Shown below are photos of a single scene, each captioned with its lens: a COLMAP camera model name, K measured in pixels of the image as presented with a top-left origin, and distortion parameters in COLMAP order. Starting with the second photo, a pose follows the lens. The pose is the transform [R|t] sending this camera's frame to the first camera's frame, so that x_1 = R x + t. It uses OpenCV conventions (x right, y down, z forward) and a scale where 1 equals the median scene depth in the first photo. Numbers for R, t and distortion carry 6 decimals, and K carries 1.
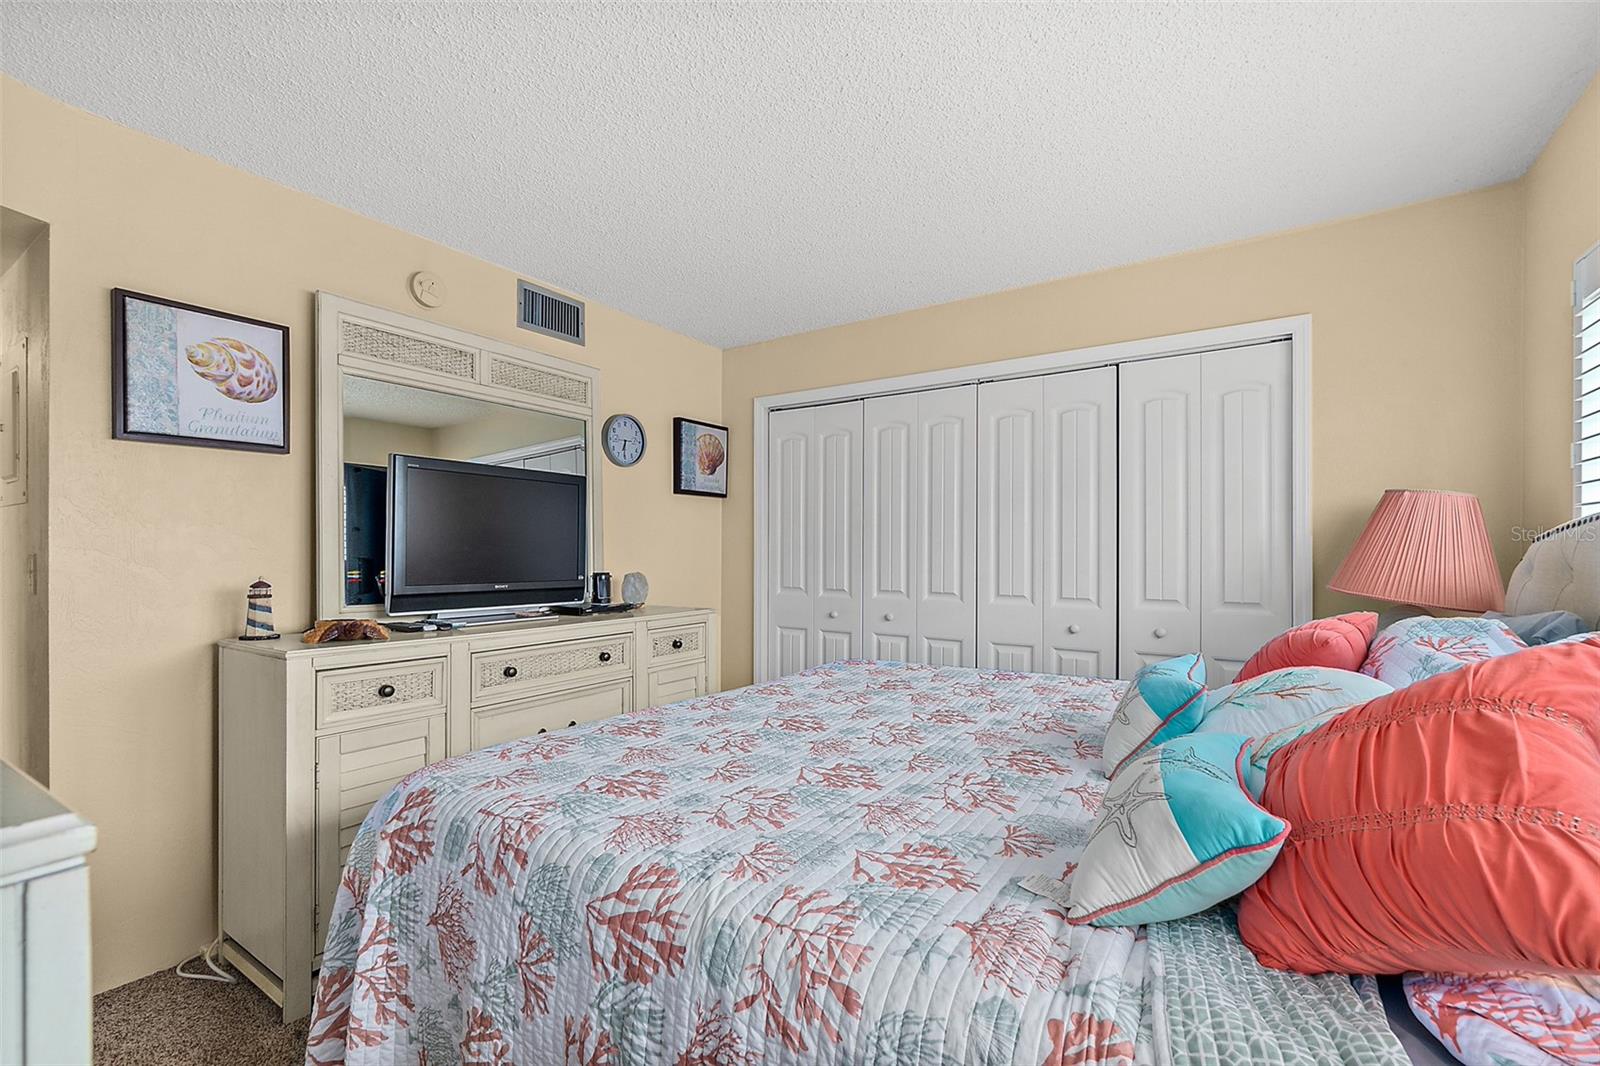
lens RADIAL K [[682.5, 0, 808.1], [0, 682.5, 551.4], [0, 0, 1]] dist [-0.001867, -0.000227]
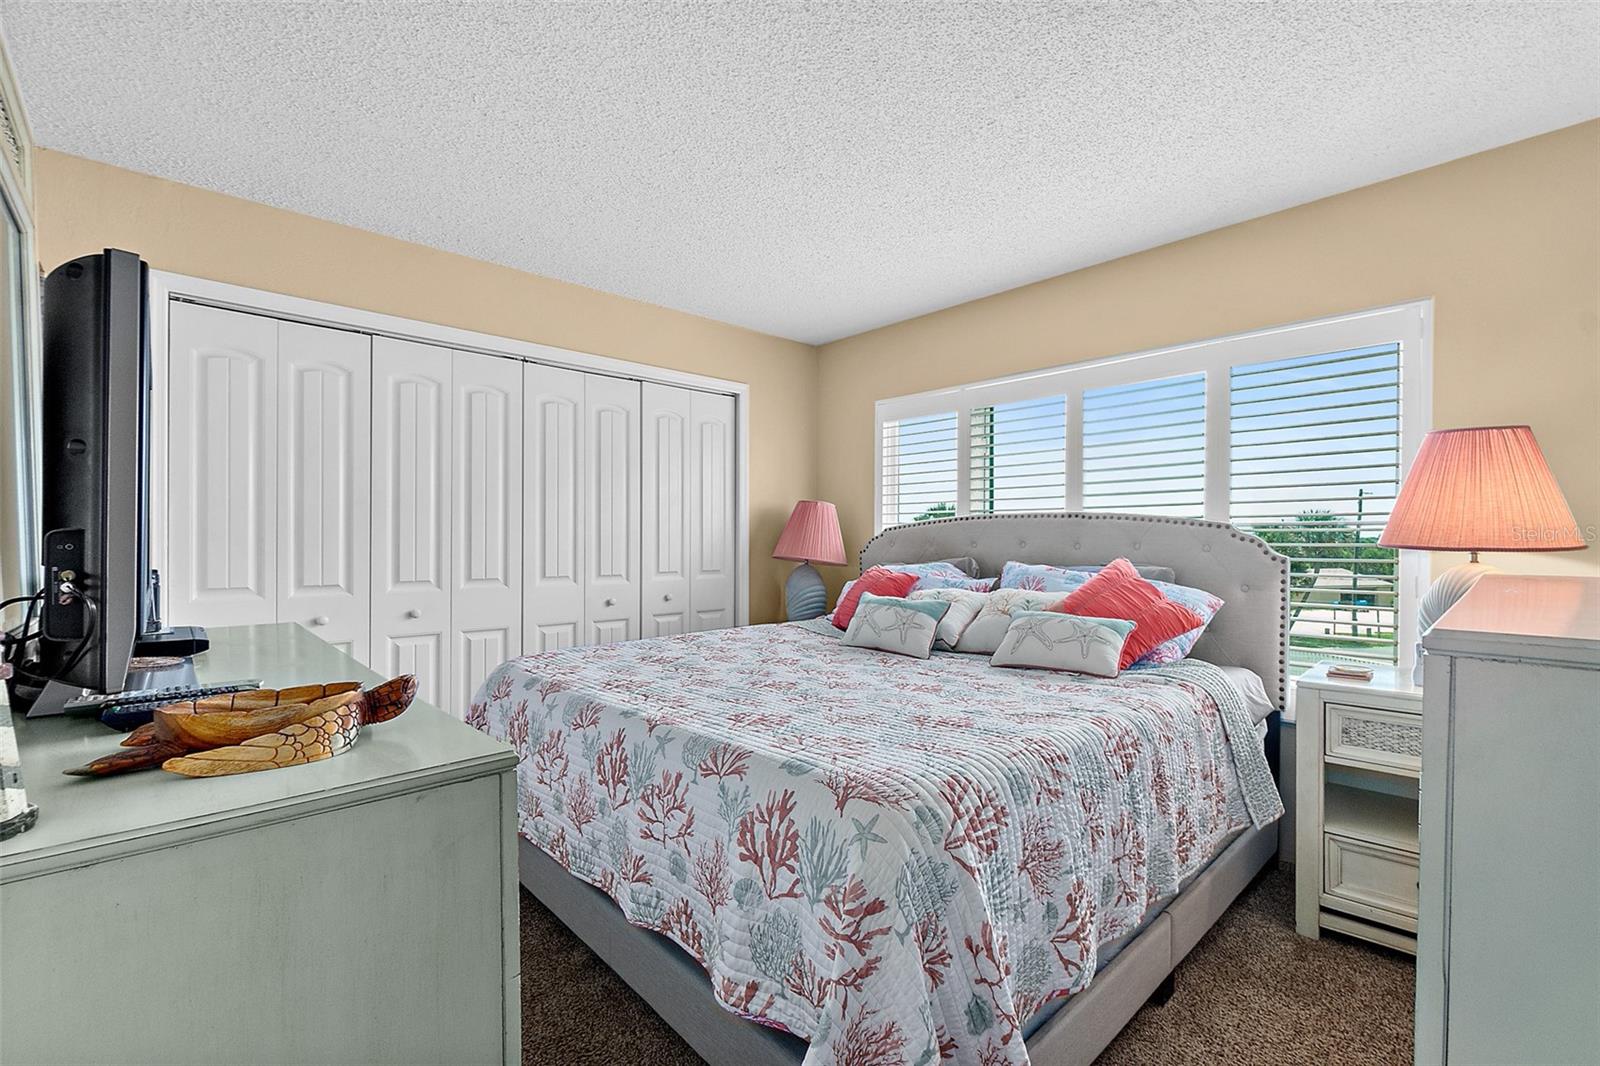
lens RADIAL K [[692.3, 0, 797.2], [0, 692.3, 537.7], [0, 0, 1]] dist [-0.002918, -0.000194]
pose [[0.246224, -0.000367, 0.969213, -0.644508], [-0.005263, 0.999985, 0.001715, 0.002269], [-0.969199, -0.005523, 0.246219, 0.401510]]
